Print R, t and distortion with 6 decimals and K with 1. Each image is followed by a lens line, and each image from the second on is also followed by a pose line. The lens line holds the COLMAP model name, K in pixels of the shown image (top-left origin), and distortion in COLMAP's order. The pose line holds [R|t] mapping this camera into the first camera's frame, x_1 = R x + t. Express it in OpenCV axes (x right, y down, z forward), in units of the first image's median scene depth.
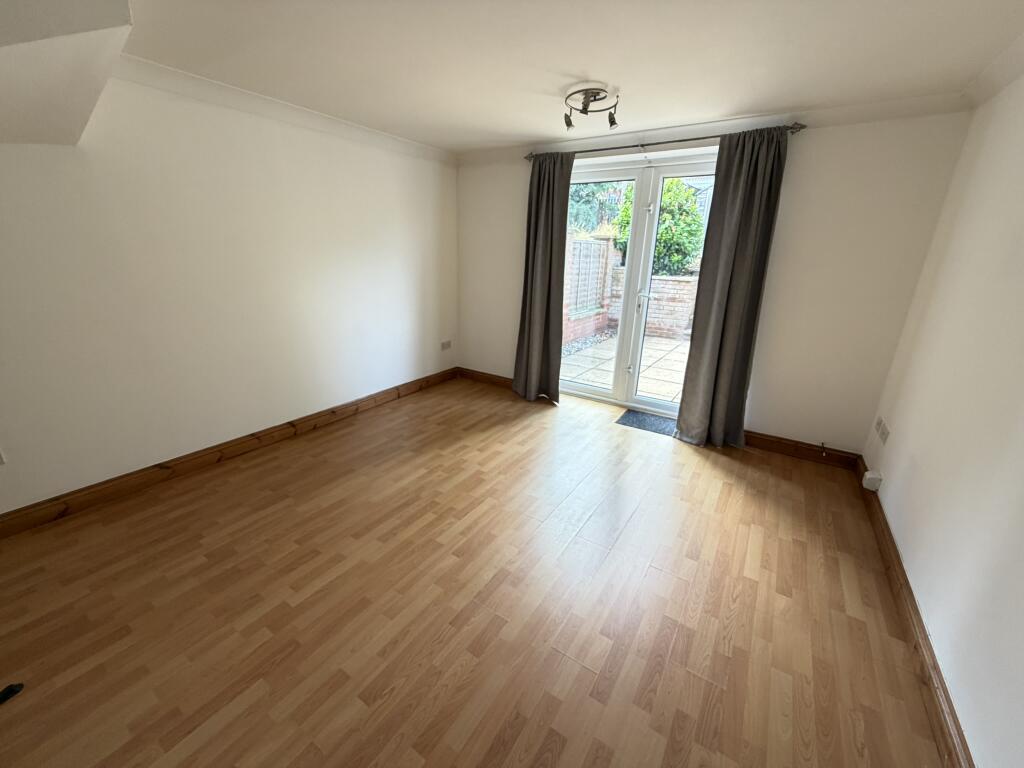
lens RADIAL K [[408.6, 0, 512.6], [0, 408.6, 385.9], [0, 0, 1]] dist [-0.002873, 0.000407]
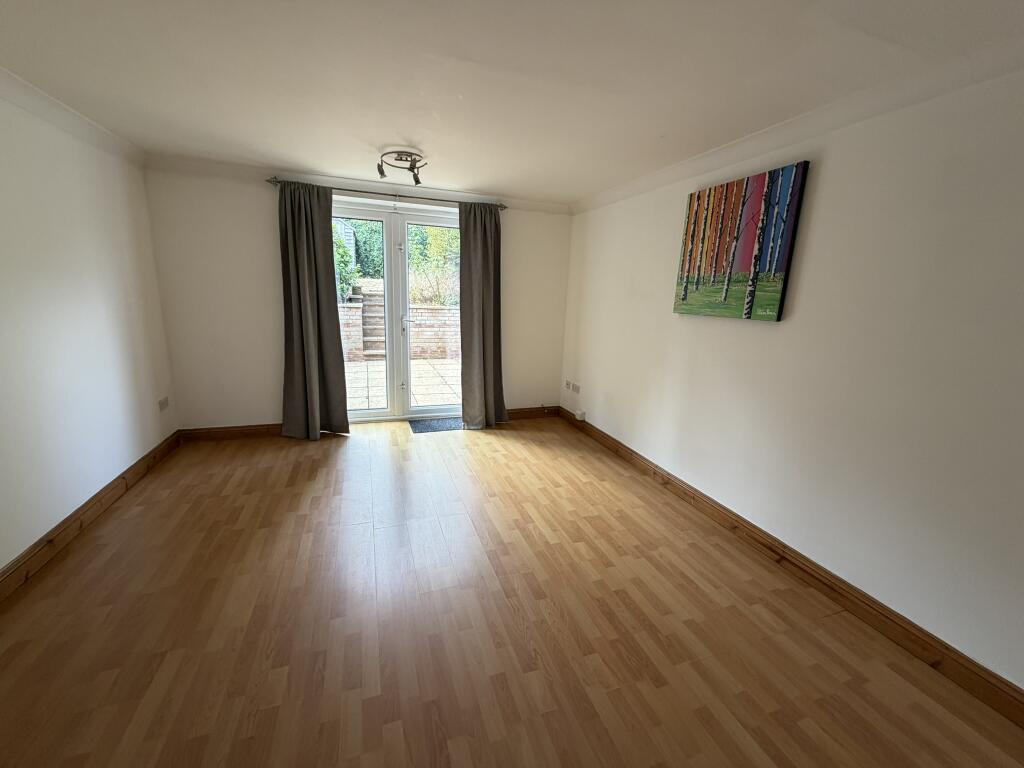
lens RADIAL K [[408.6, 0, 512.0], [0, 408.6, 383.3], [0, 0, 1]] dist [-0.002873, 0.000407]
pose [[0.602296, -0.177189, 0.778360, -0.466590], [0.228805, 0.972463, 0.044325, -0.033090], [-0.764780, 0.151396, 0.626252, 0.079238]]
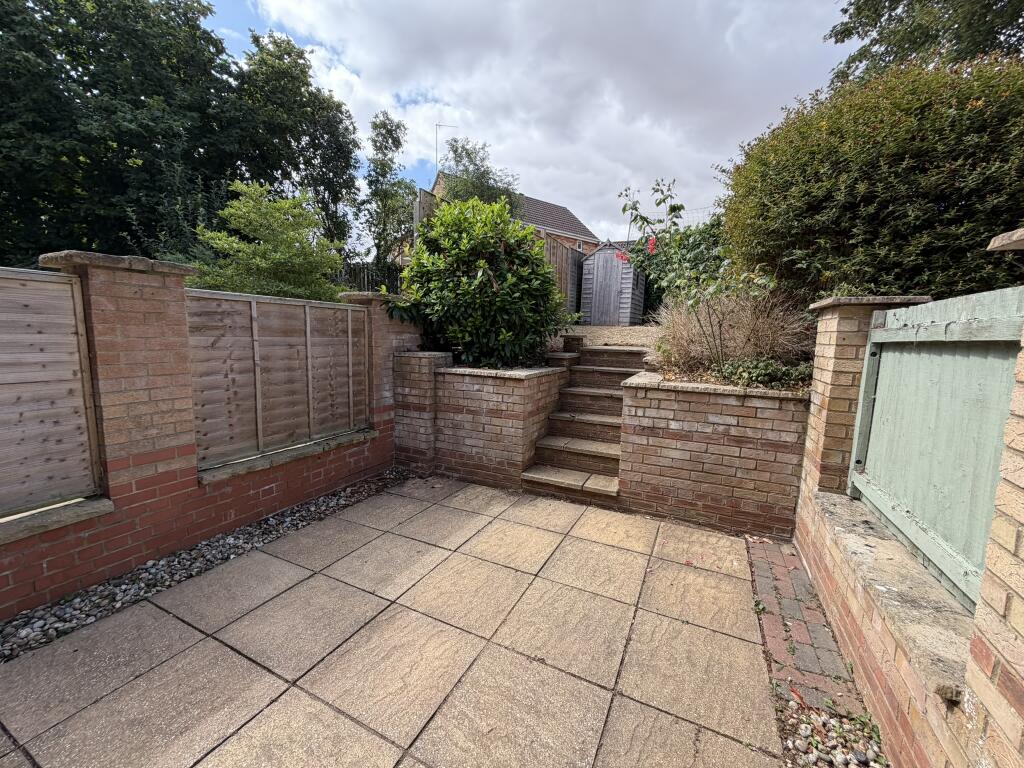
lens RADIAL K [[408.6, 0, 509.9], [0, 408.6, 386.3], [0, 0, 1]] dist [-0.002873, 0.000407]
pose [[0.992051, -0.015039, 0.124938, 0.802741], [0.038071, 0.982176, -0.184067, -0.348626], [-0.119943, 0.187360, 0.974941, 1.138048]]
